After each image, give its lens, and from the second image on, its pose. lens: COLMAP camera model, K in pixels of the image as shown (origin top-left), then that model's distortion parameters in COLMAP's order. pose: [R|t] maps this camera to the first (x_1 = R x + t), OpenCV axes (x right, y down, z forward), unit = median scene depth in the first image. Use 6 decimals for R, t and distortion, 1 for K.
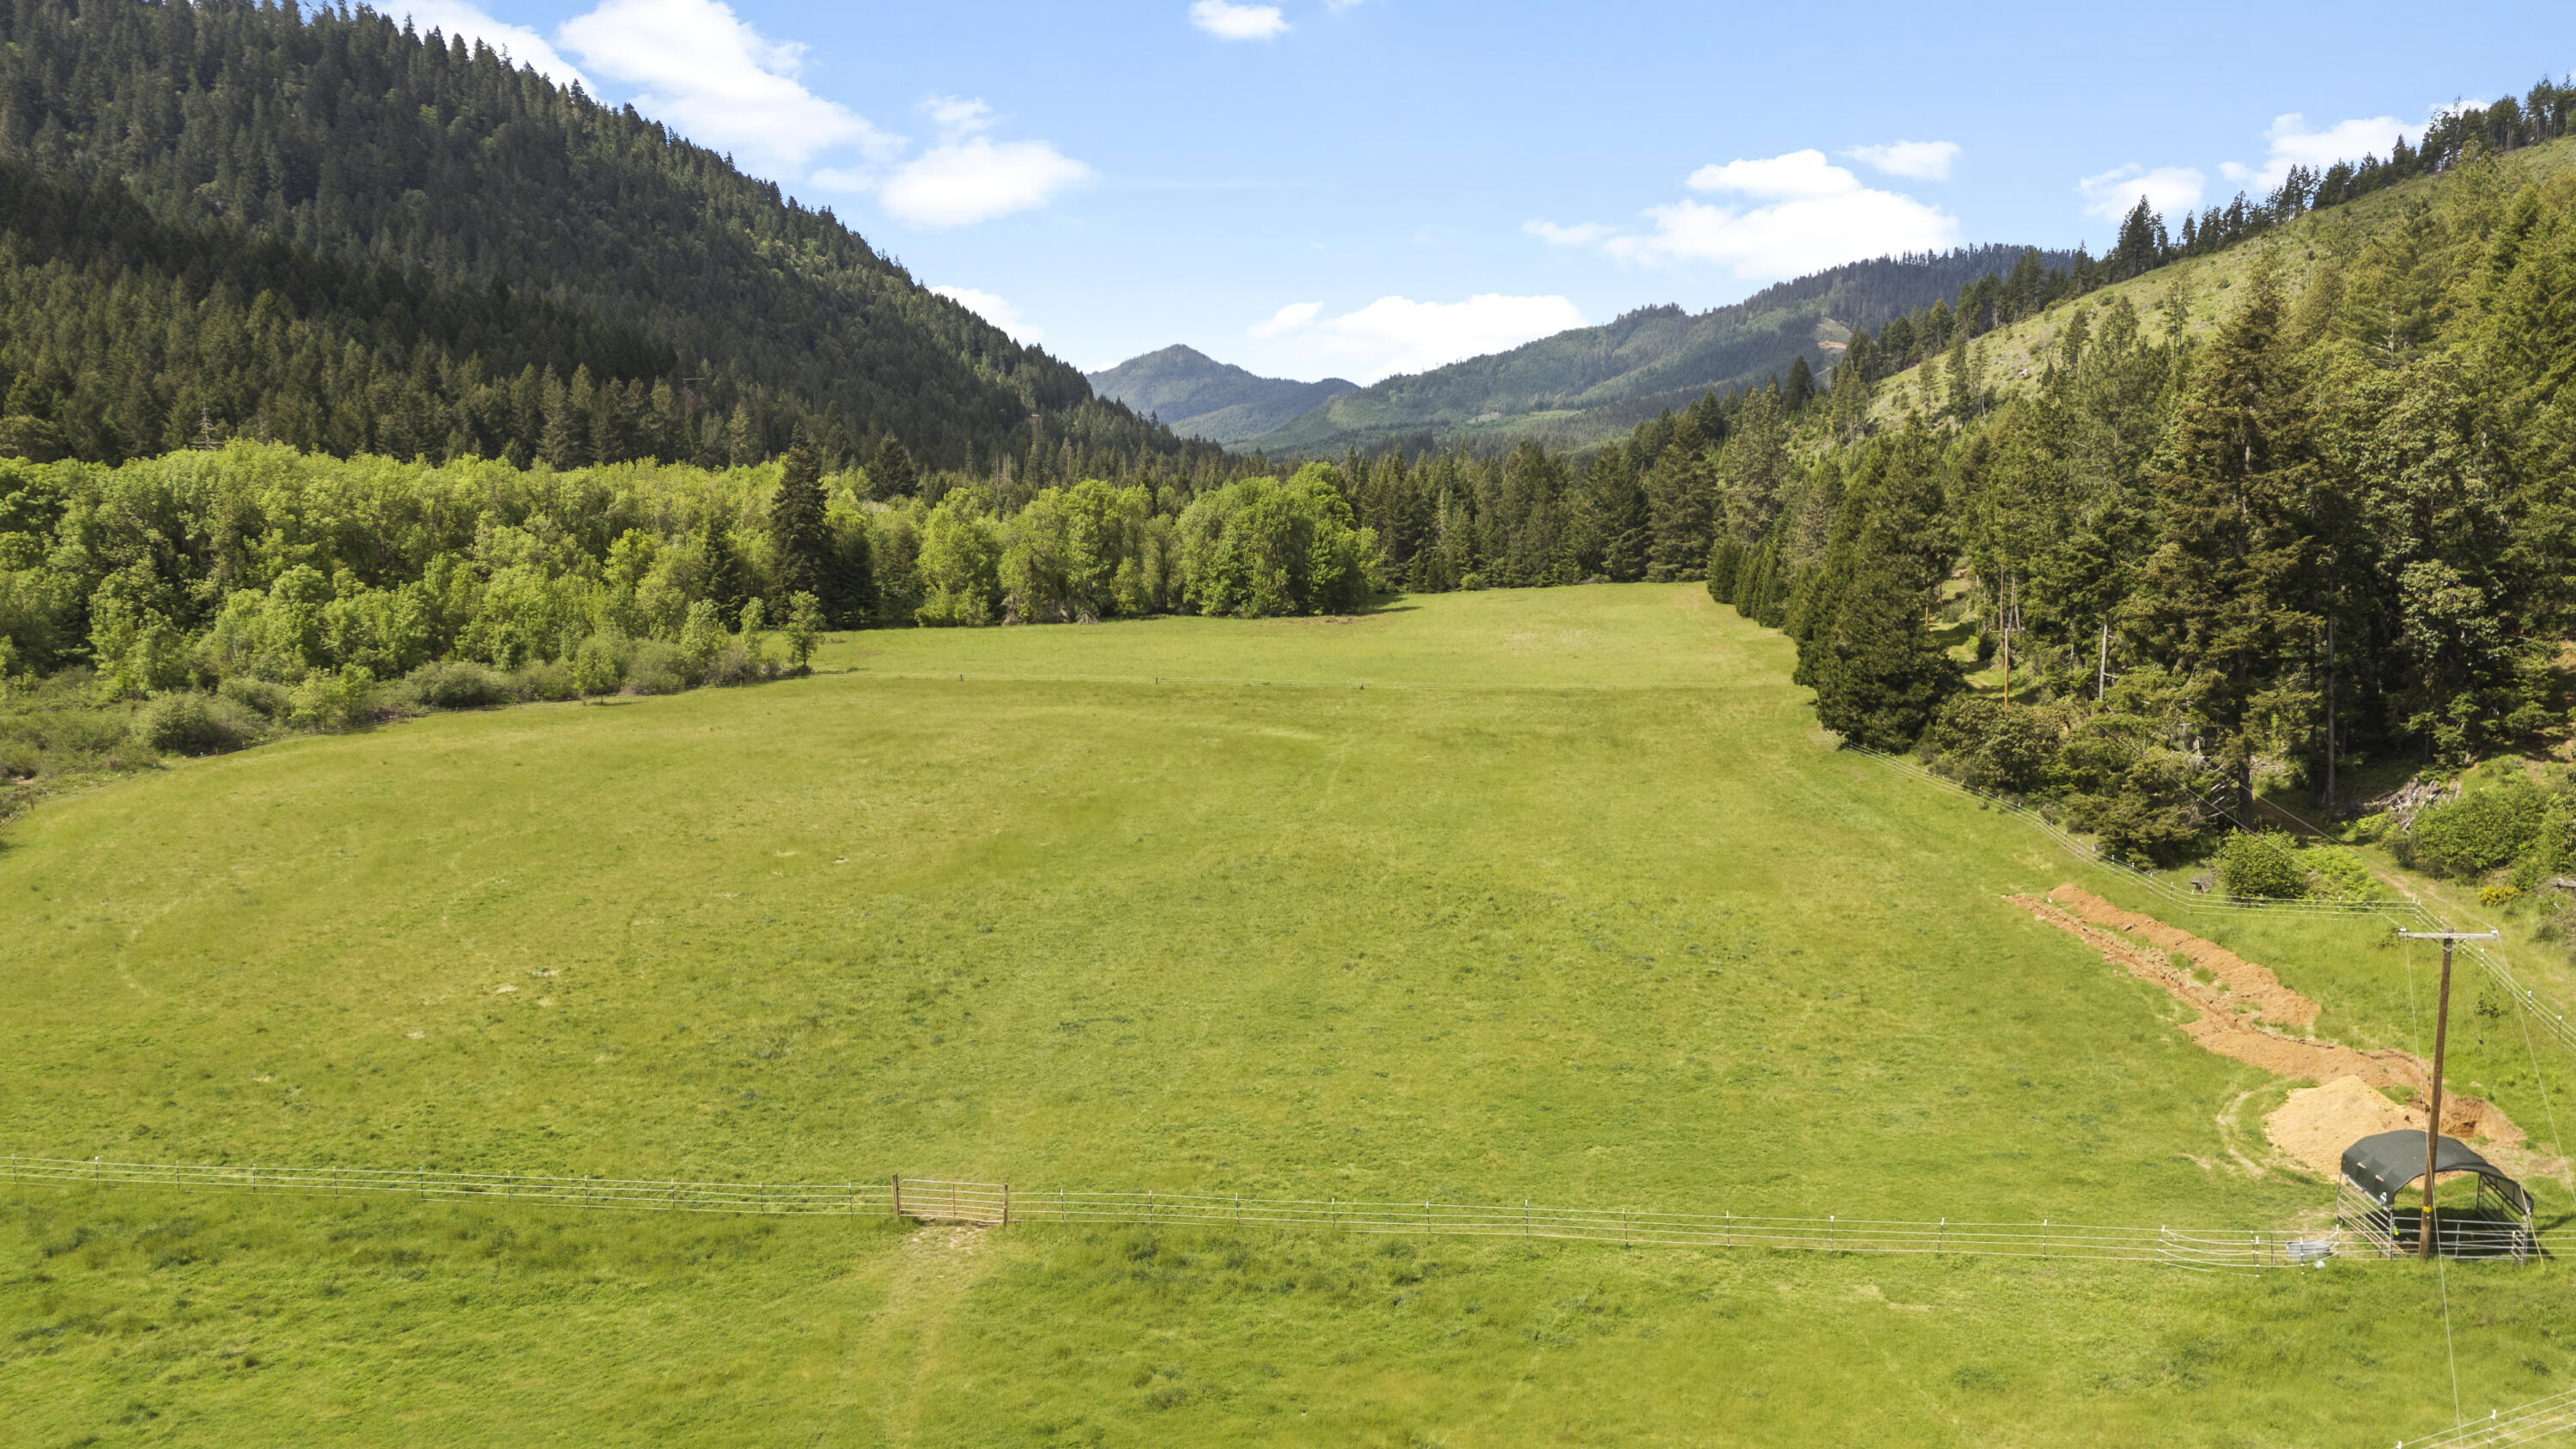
lens RADIAL K [[1893.1, 0, 1266.3], [0, 1893.1, 743.1], [0, 0, 1]] dist [0.077907, -0.071206]
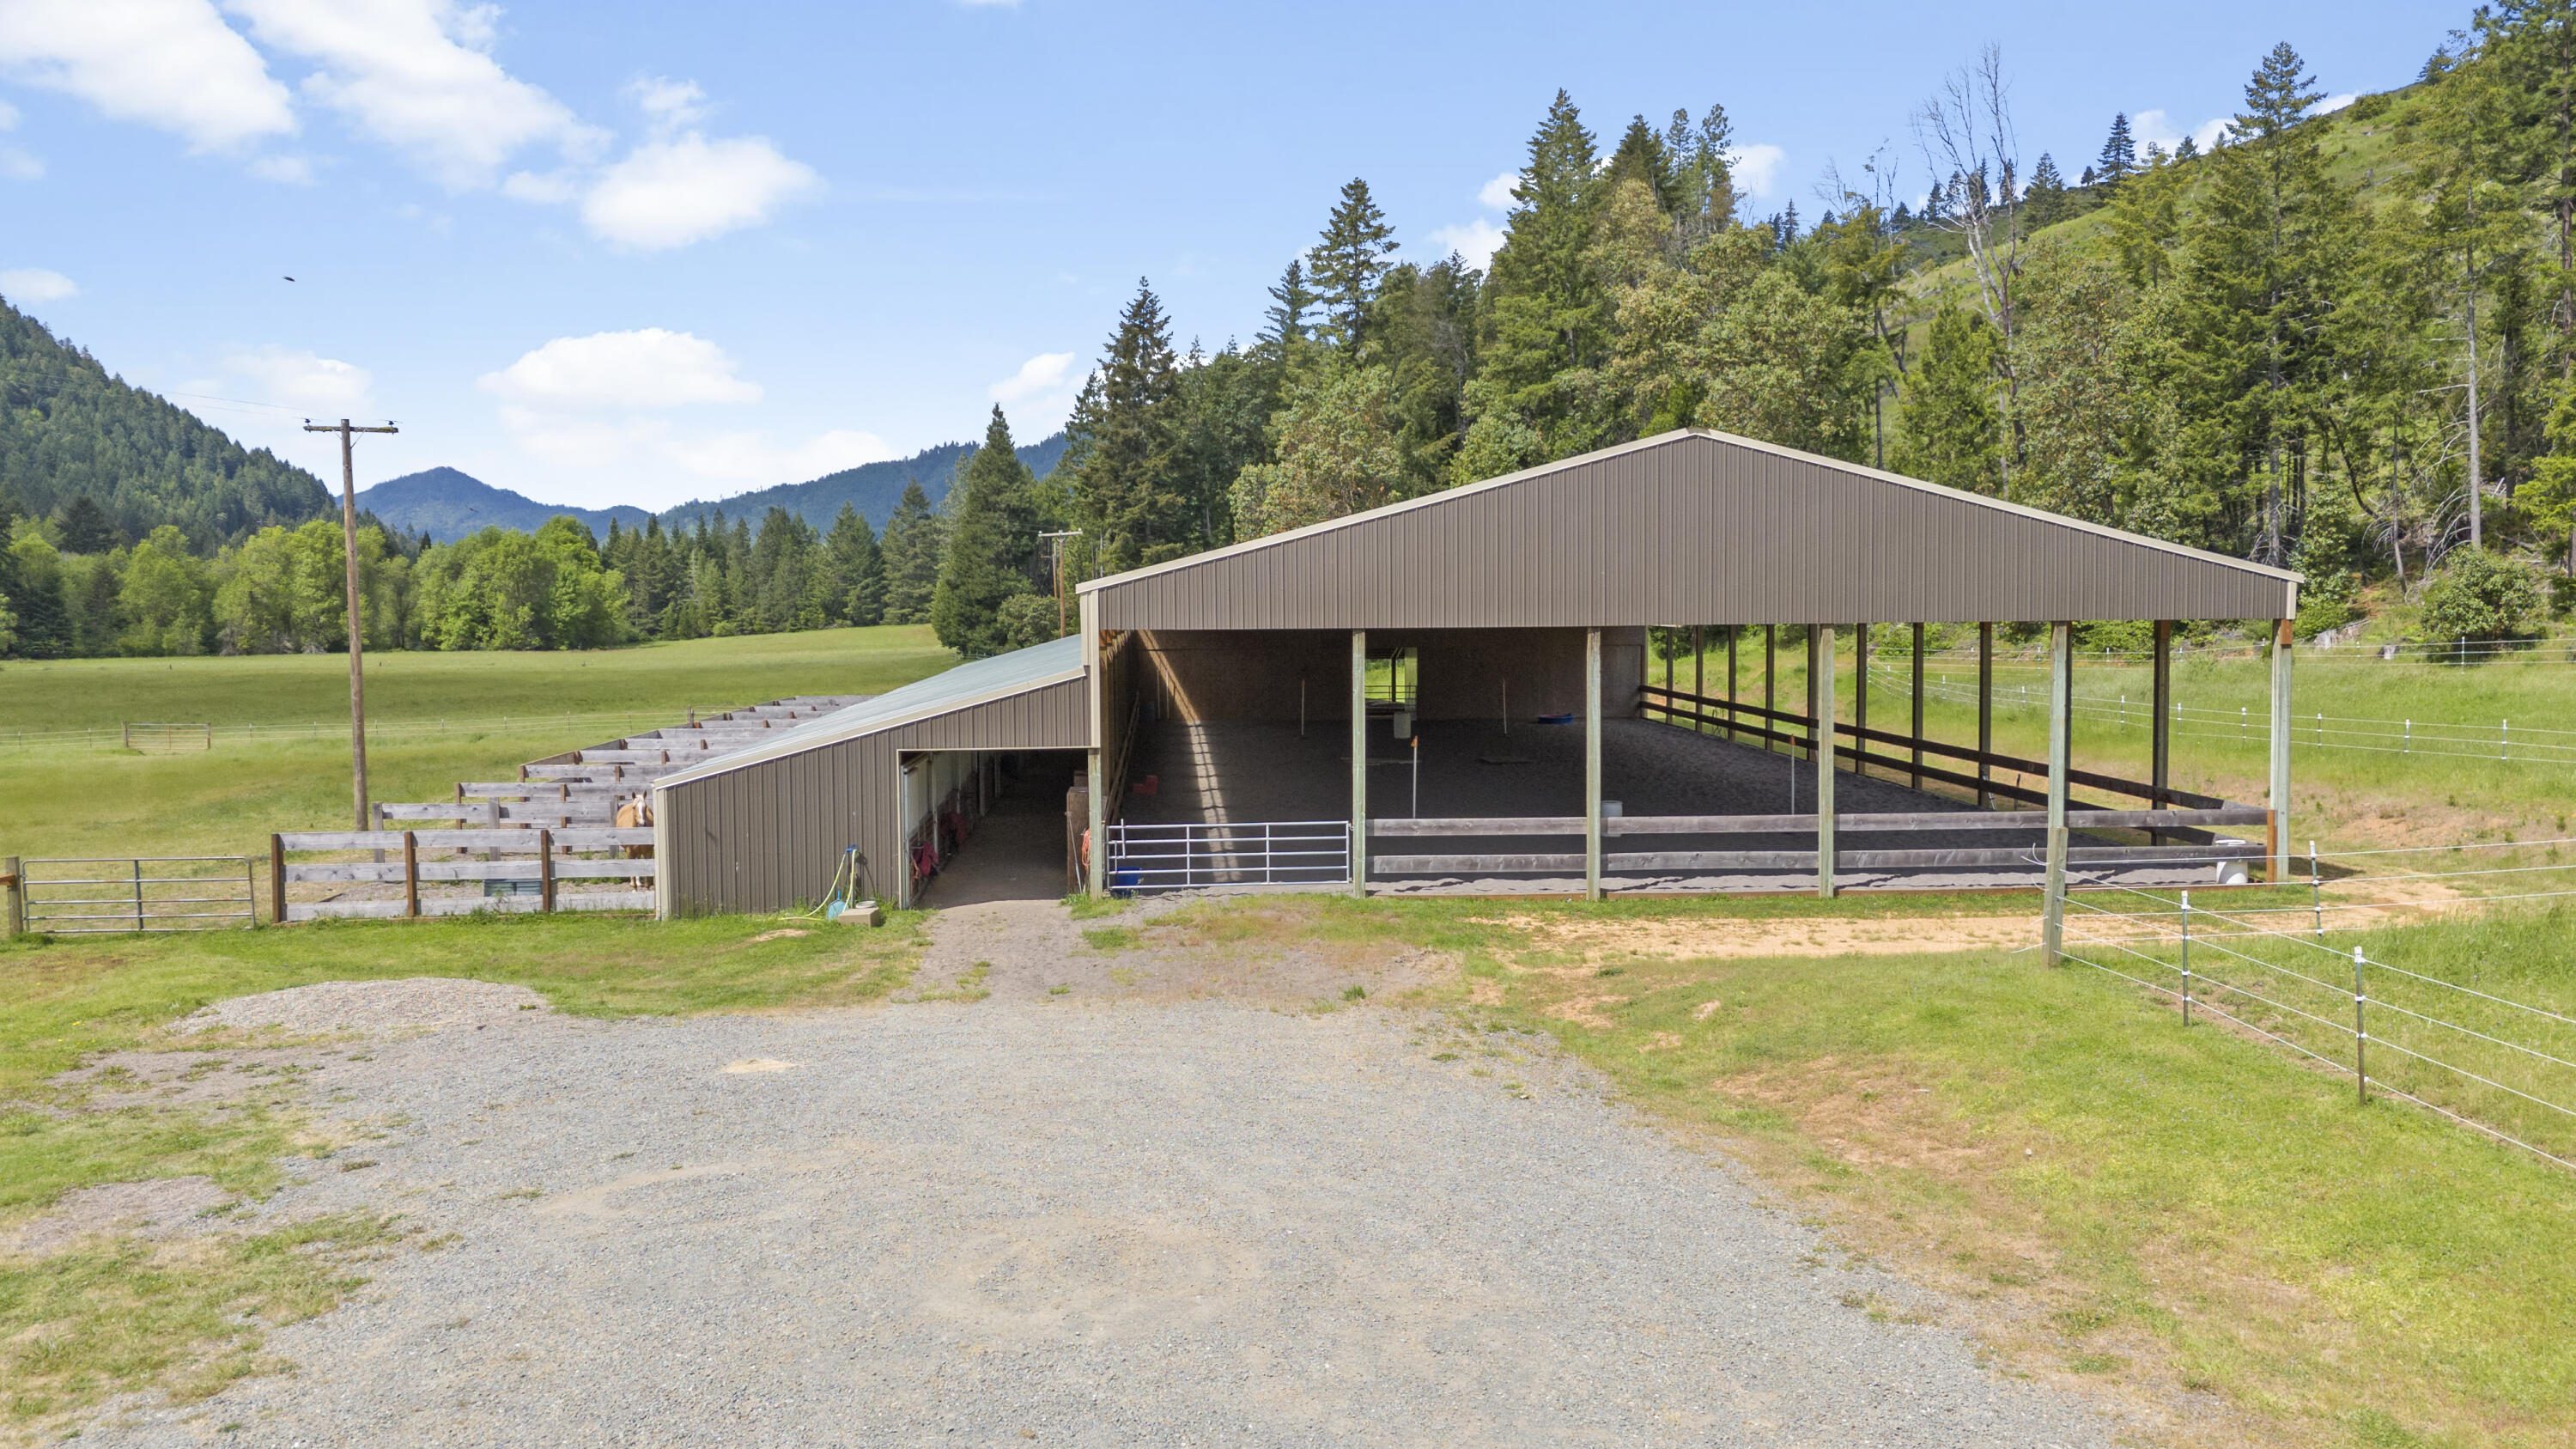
lens RADIAL K [[1893.1, 0, 1278.2], [0, 1893.1, 720.3], [0, 0, 1]] dist [0.077907, -0.071206]
pose [[0.934808, -0.022703, 0.354426, 0.022709], [0.051088, 0.996172, -0.070936, 0.072377], [-0.351459, 0.084418, 0.932389, -0.140867]]
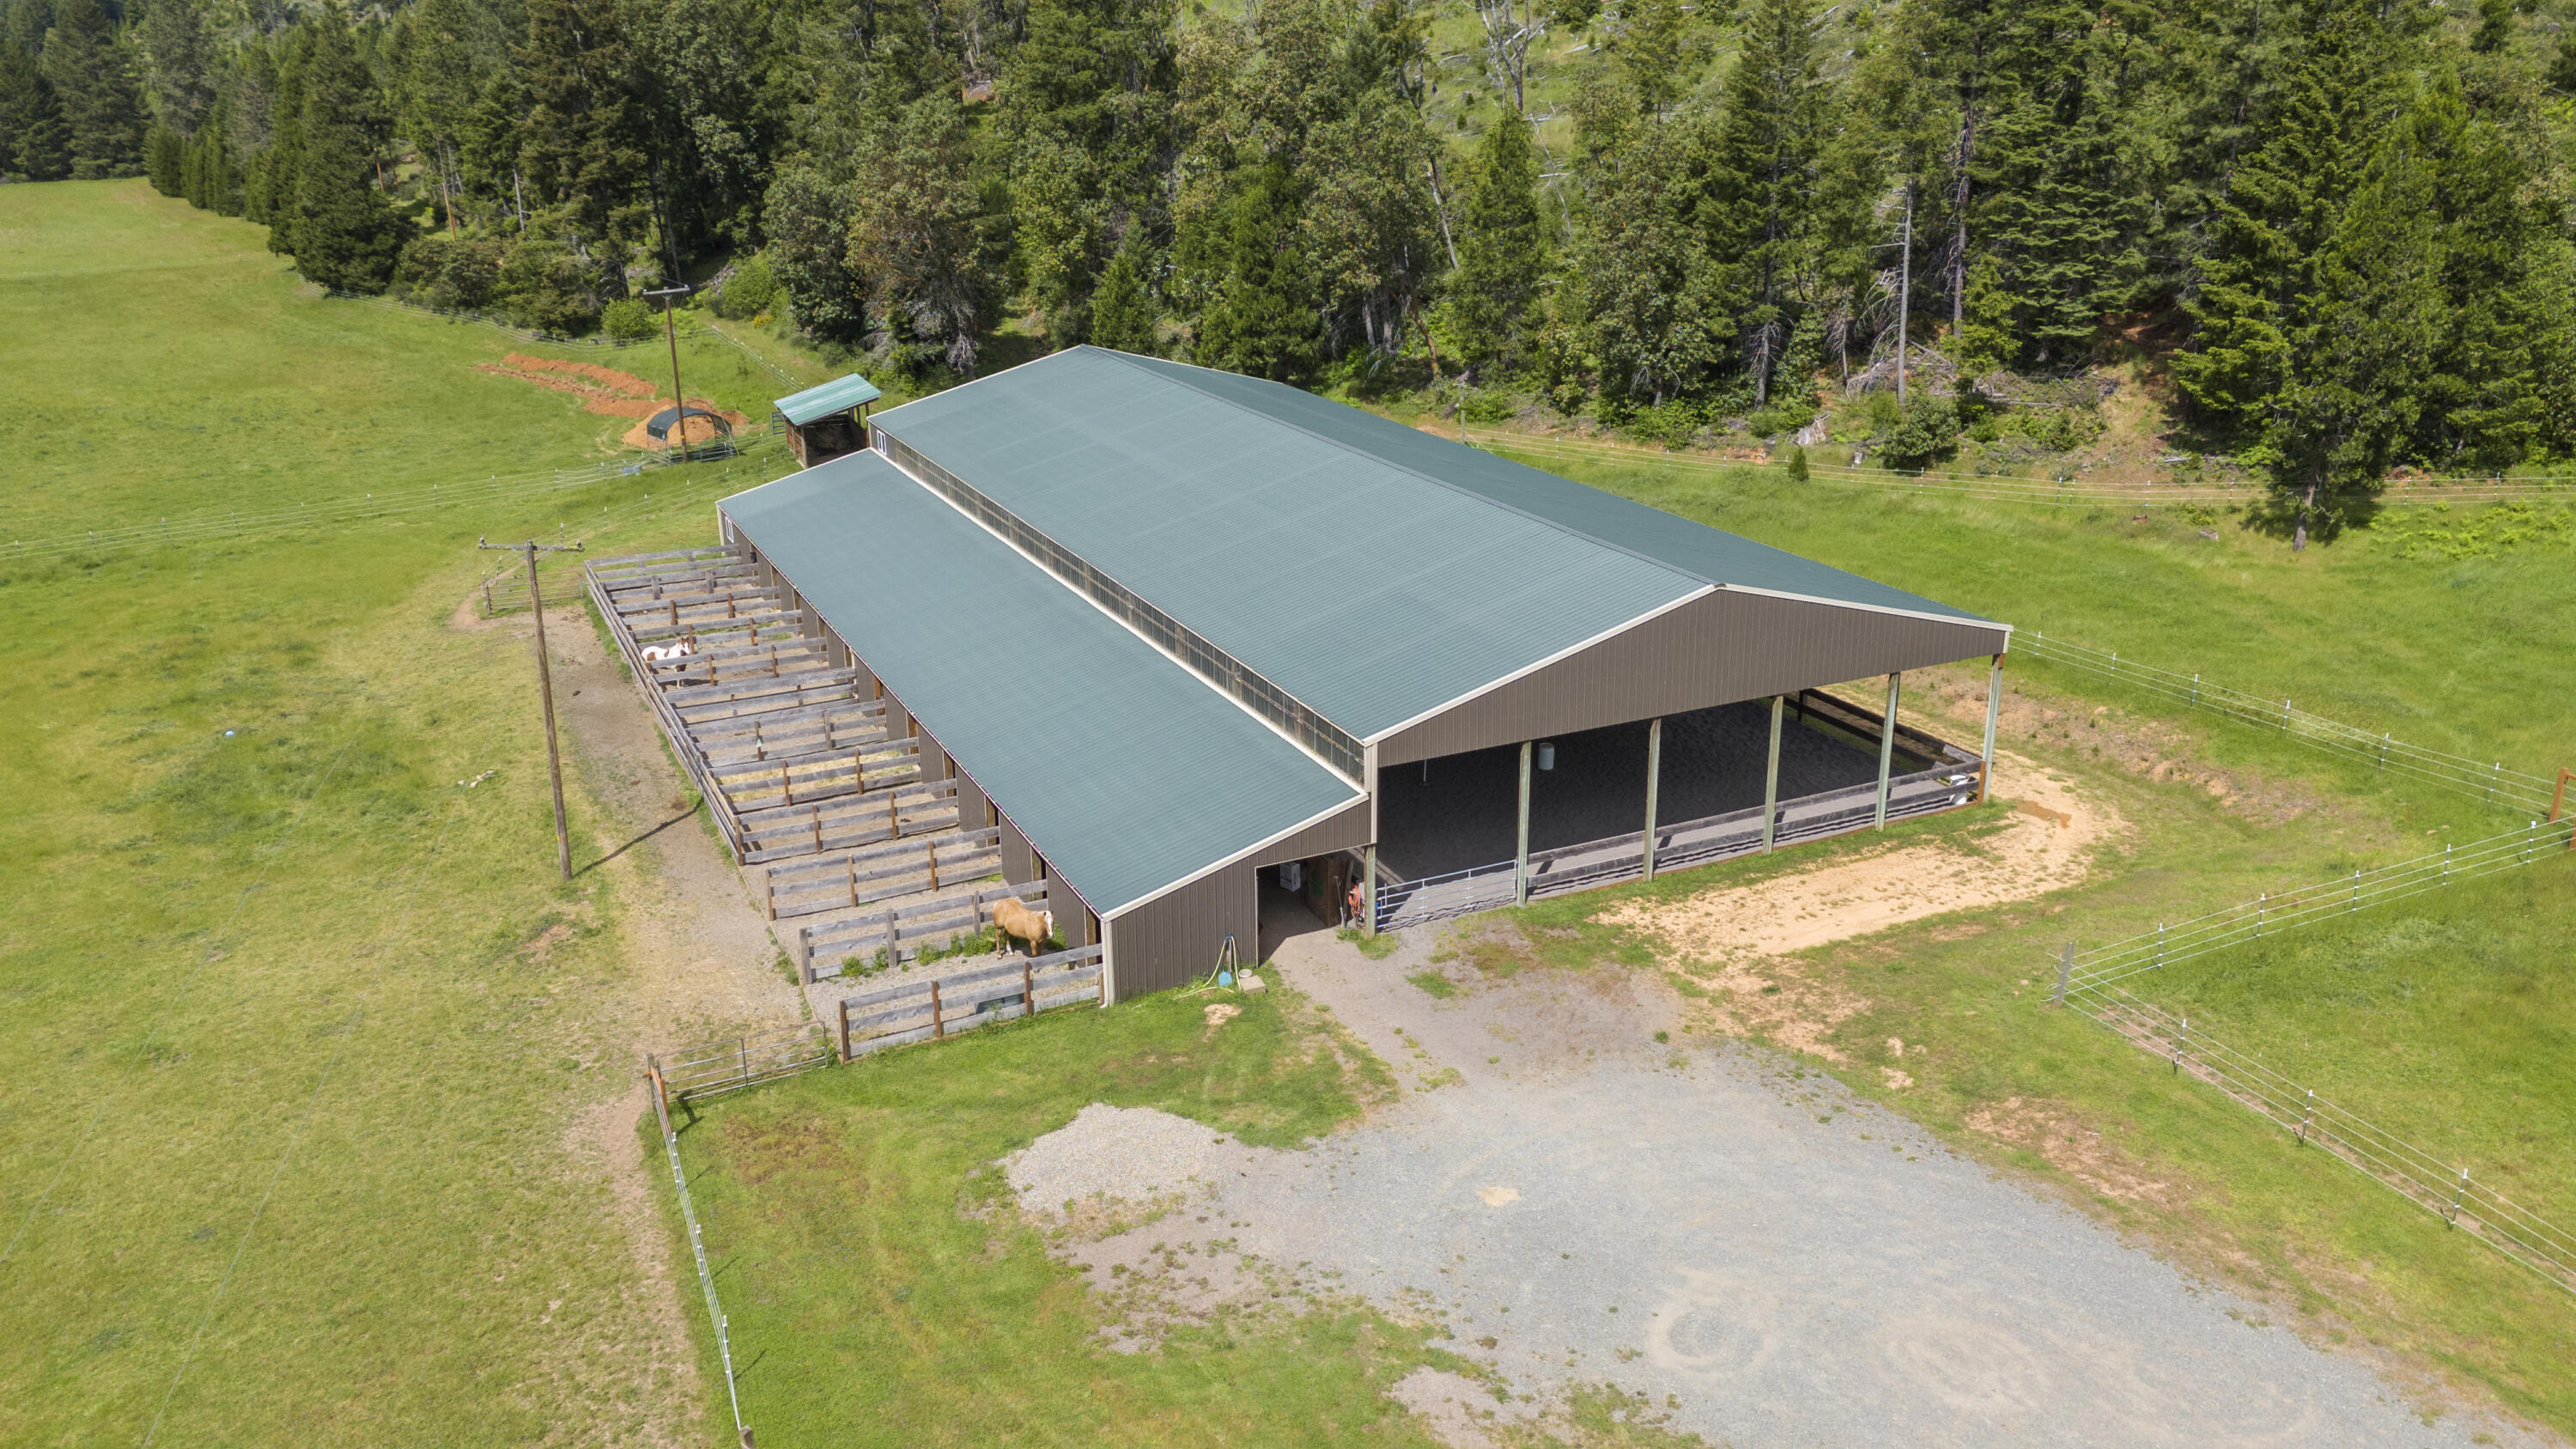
lens RADIAL K [[1893.1, 0, 1289.3], [0, 1893.1, 711.2], [0, 0, 1]] dist [0.077907, -0.071206]
pose [[0.728216, -0.219412, 0.649276, -0.046145], [0.099004, 0.971109, 0.217130, 0.025585], [-0.678159, -0.093837, 0.728900, -0.145635]]
